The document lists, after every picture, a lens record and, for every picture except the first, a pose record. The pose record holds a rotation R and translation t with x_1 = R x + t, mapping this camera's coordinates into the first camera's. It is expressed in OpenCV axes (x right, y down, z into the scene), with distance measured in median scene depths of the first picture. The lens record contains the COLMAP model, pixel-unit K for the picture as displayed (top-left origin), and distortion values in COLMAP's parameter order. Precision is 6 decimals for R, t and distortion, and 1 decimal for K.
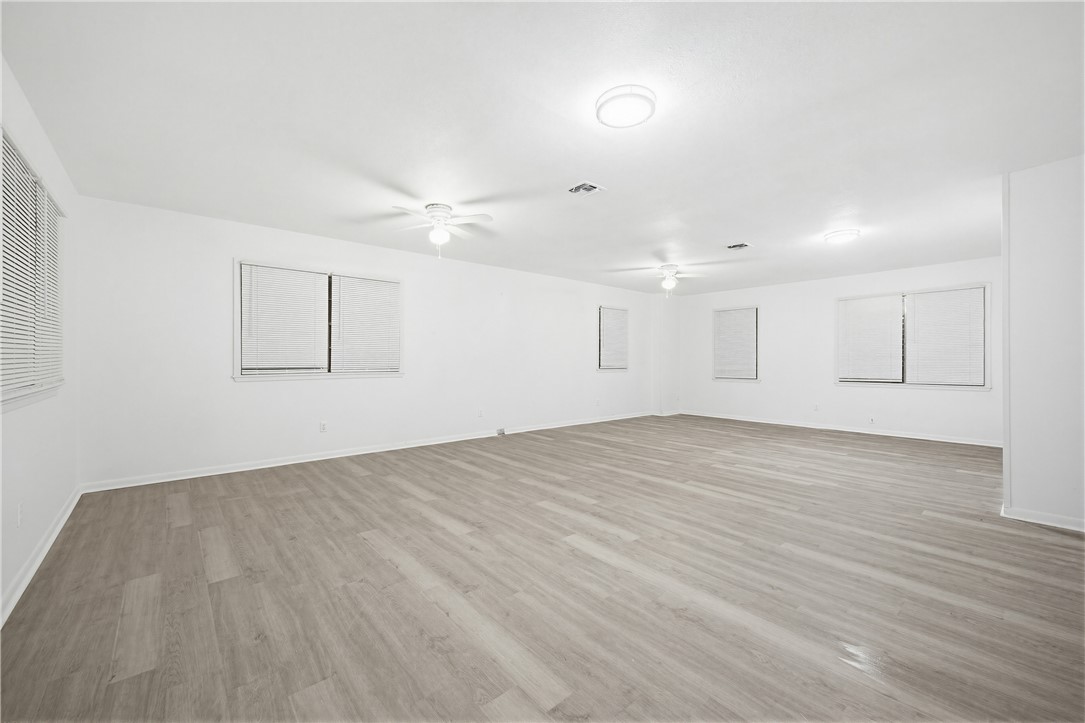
lens RADIAL K [[422.3, 0, 539.2], [0, 422.3, 362.6], [0, 0, 1]] dist [0.003750, -0.000010]
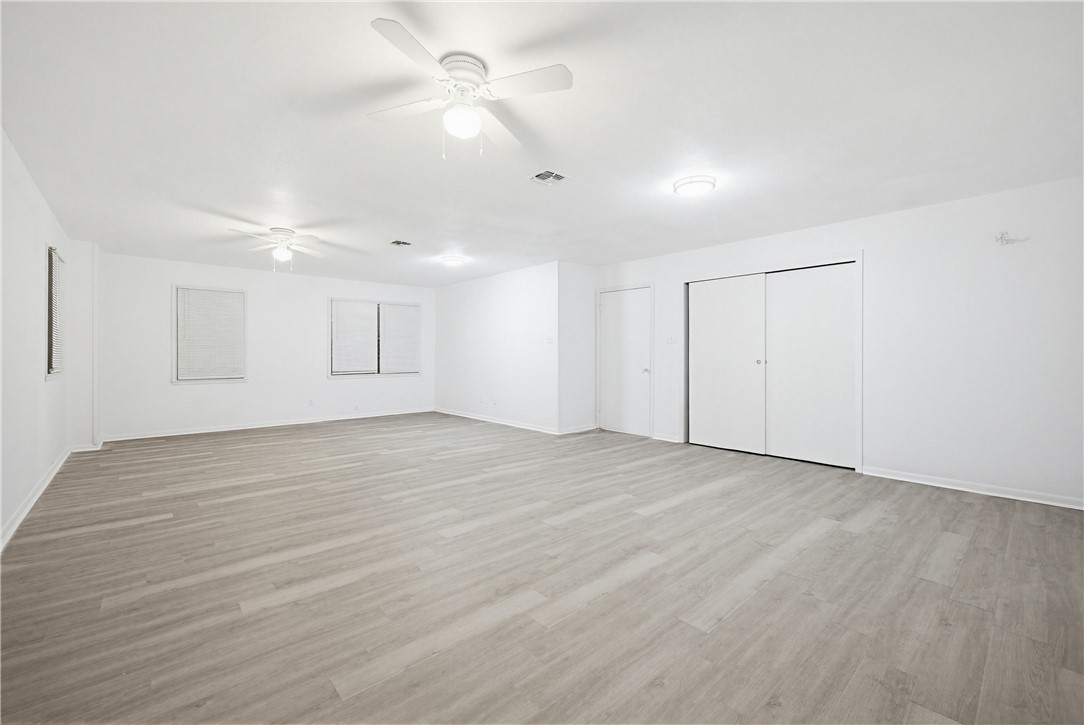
lens RADIAL K [[444.1, 0, 537.9], [0, 444.1, 353.7], [0, 0, 1]] dist [-0.003778, -0.000463]
pose [[0.002693, -0.001324, 0.999995, -1.038264], [0.008900, 0.999960, 0.001300, -0.013776], [-0.999957, 0.008896, 0.002705, 1.185918]]
